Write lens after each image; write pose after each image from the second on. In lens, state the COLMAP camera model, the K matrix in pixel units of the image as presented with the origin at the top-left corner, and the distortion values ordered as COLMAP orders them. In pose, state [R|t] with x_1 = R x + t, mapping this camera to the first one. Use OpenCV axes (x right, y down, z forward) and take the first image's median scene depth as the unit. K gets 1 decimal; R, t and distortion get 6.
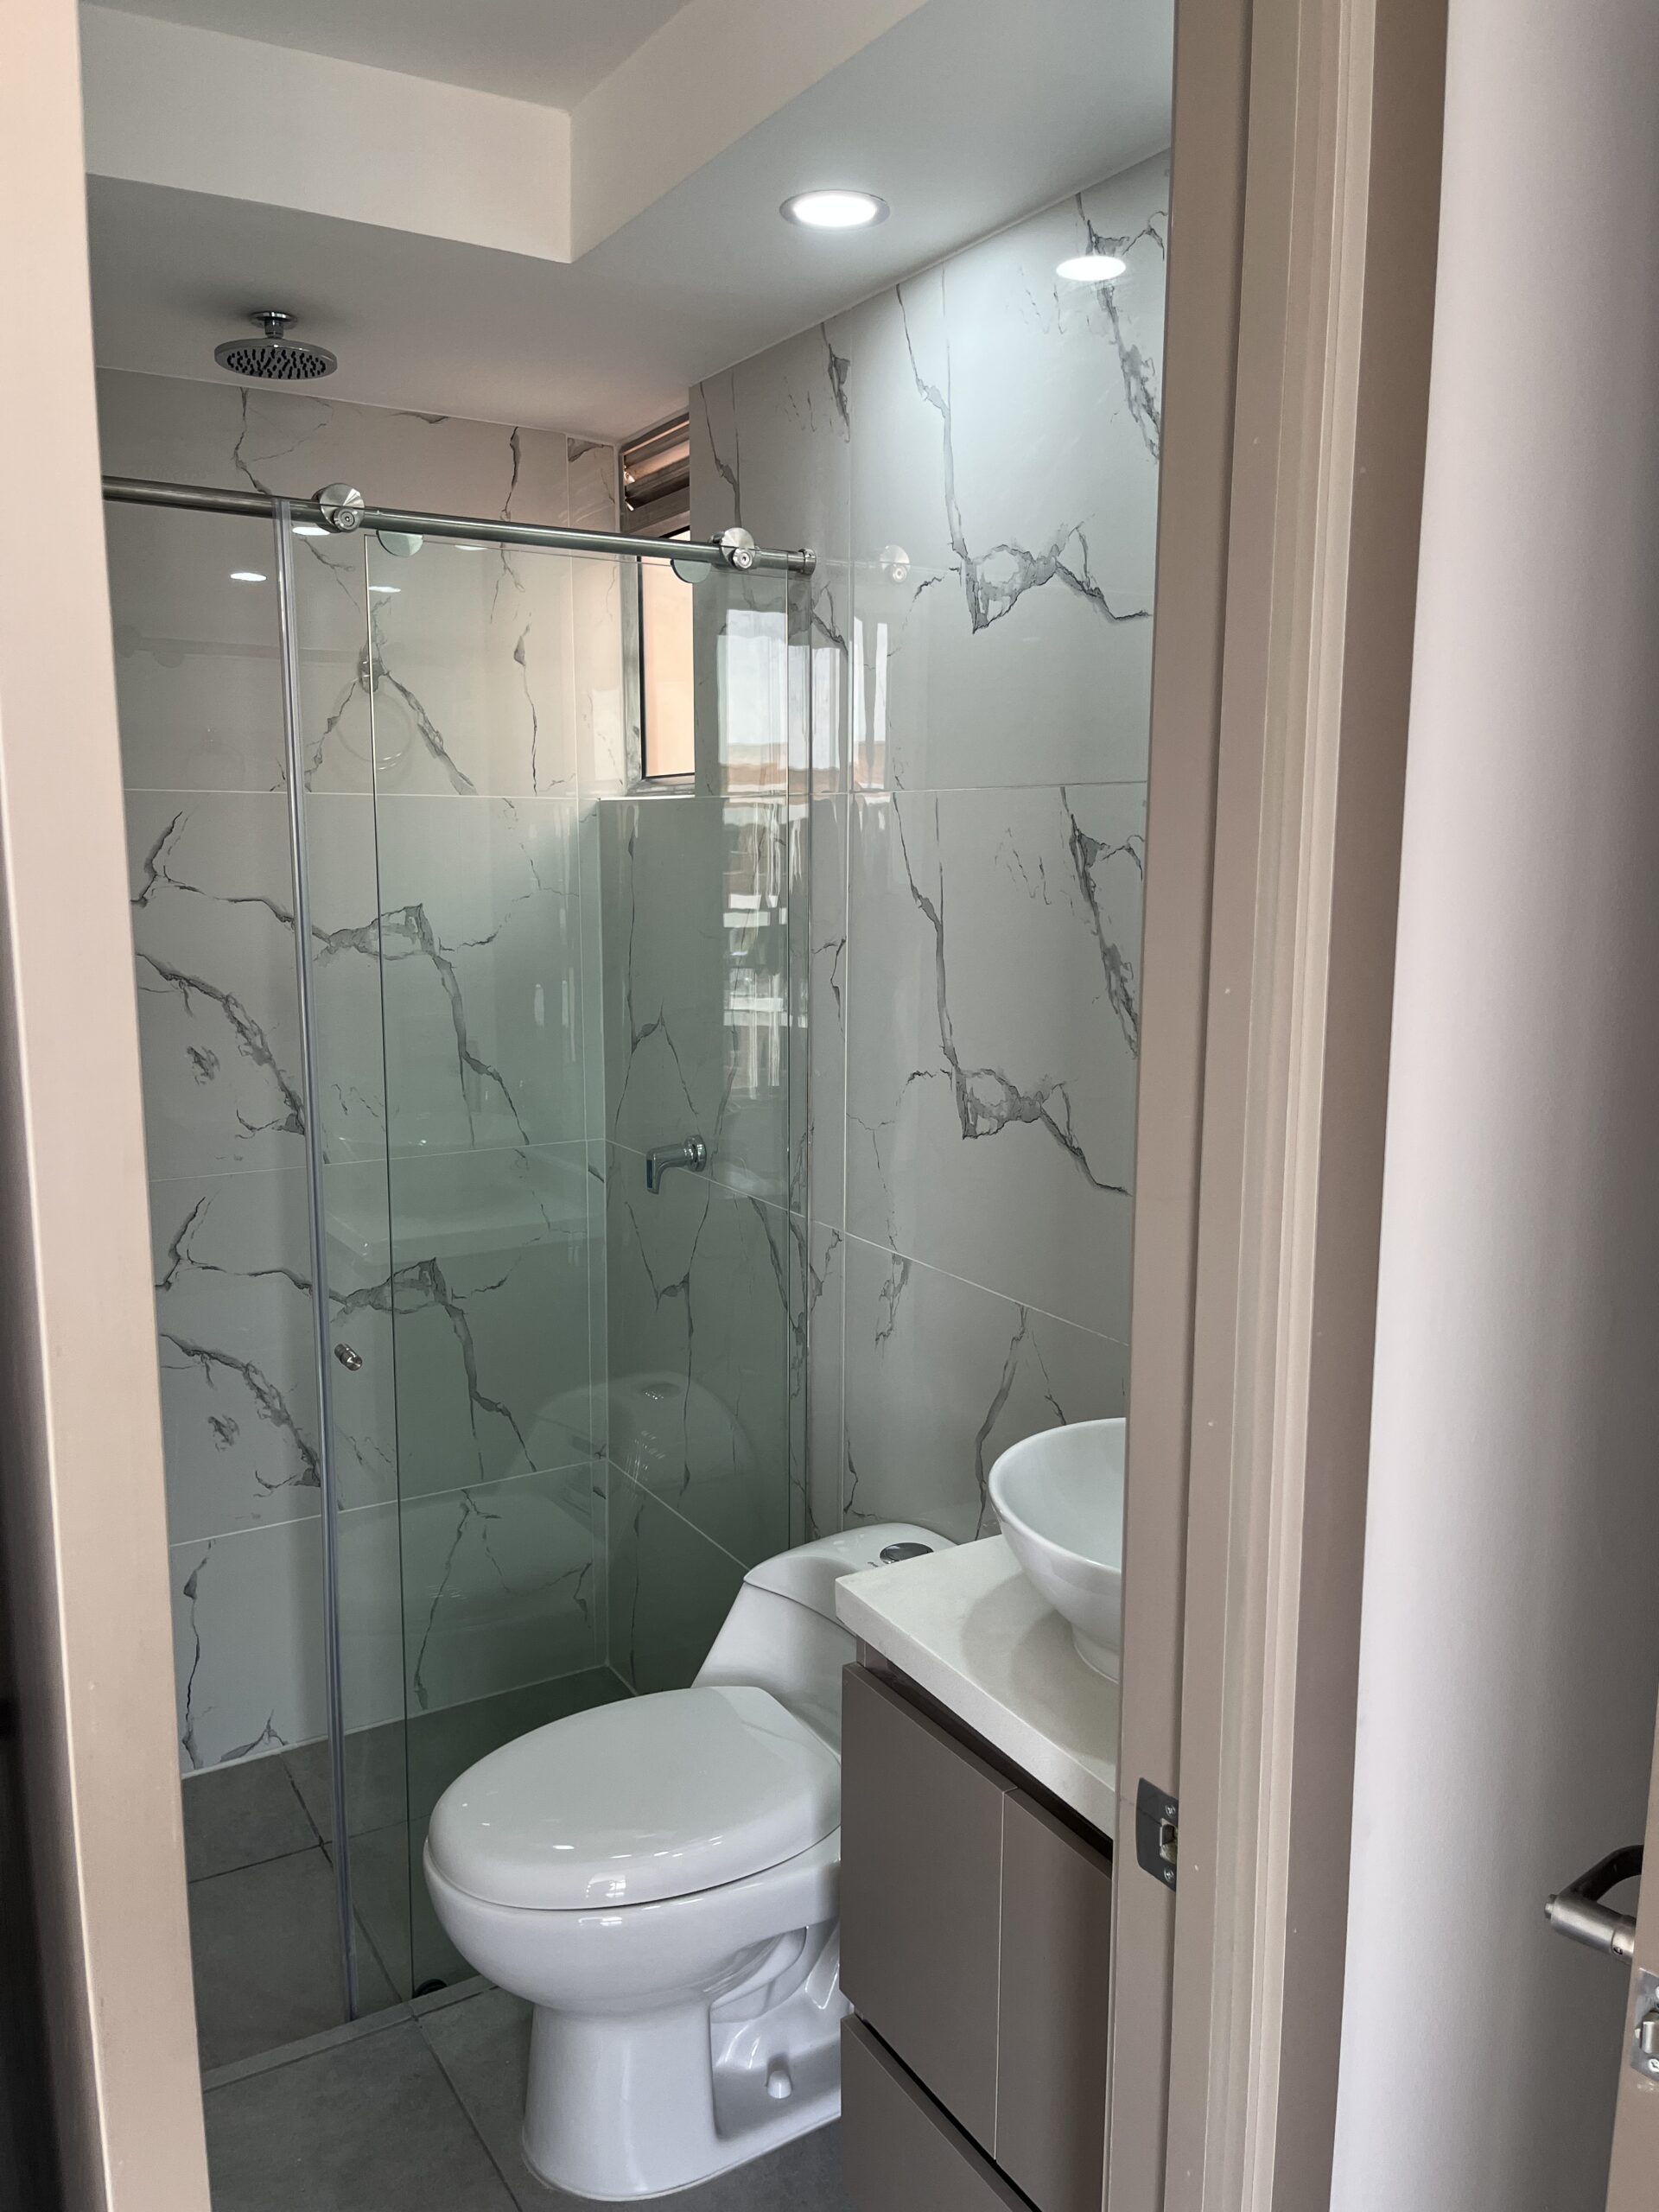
lens RADIAL K [[1668.2, 0, 836.2], [0, 1668.2, 1099.2], [0, 0, 1]] dist [0.026813, -0.004124]
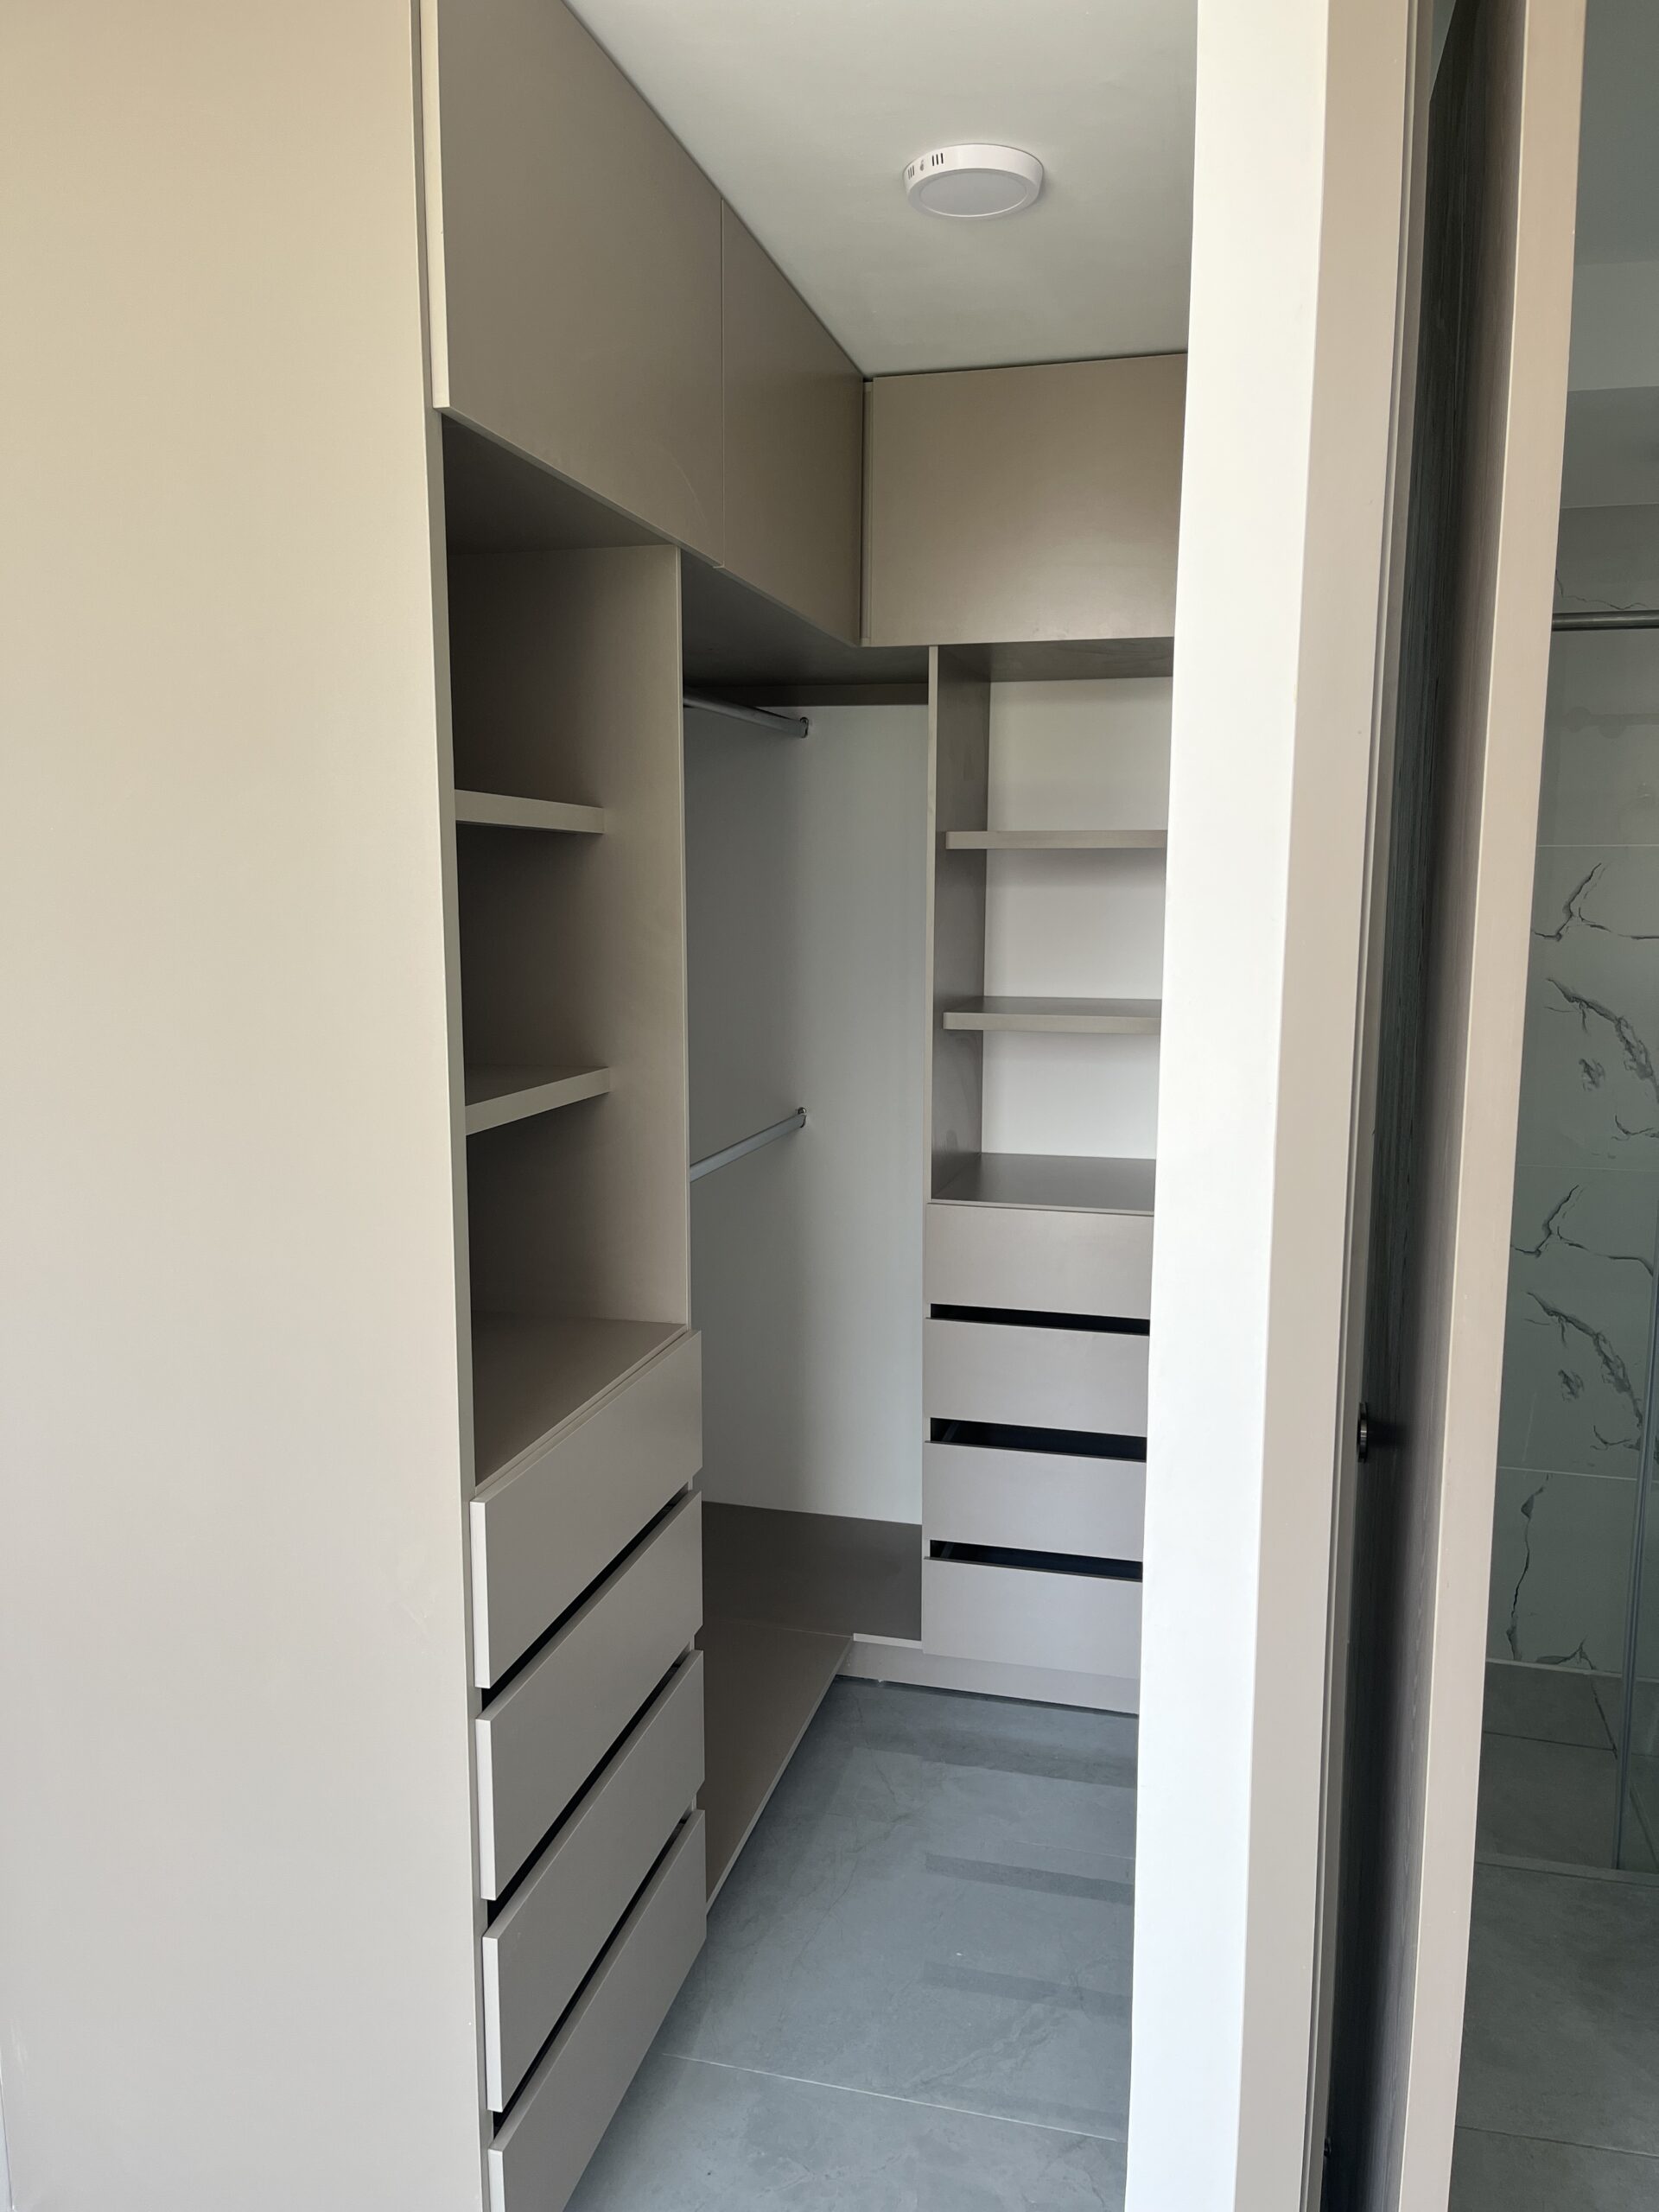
lens RADIAL K [[1668.2, 0, 837.6], [0, 1668.2, 1110.7], [0, 0, 1]] dist [0.026813, -0.004124]
pose [[0.691161, 0.092499, -0.716756, 0.105534], [-0.118763, 0.992829, 0.013604, 0.051926], [0.712875, 0.075722, 0.697191, -0.203946]]
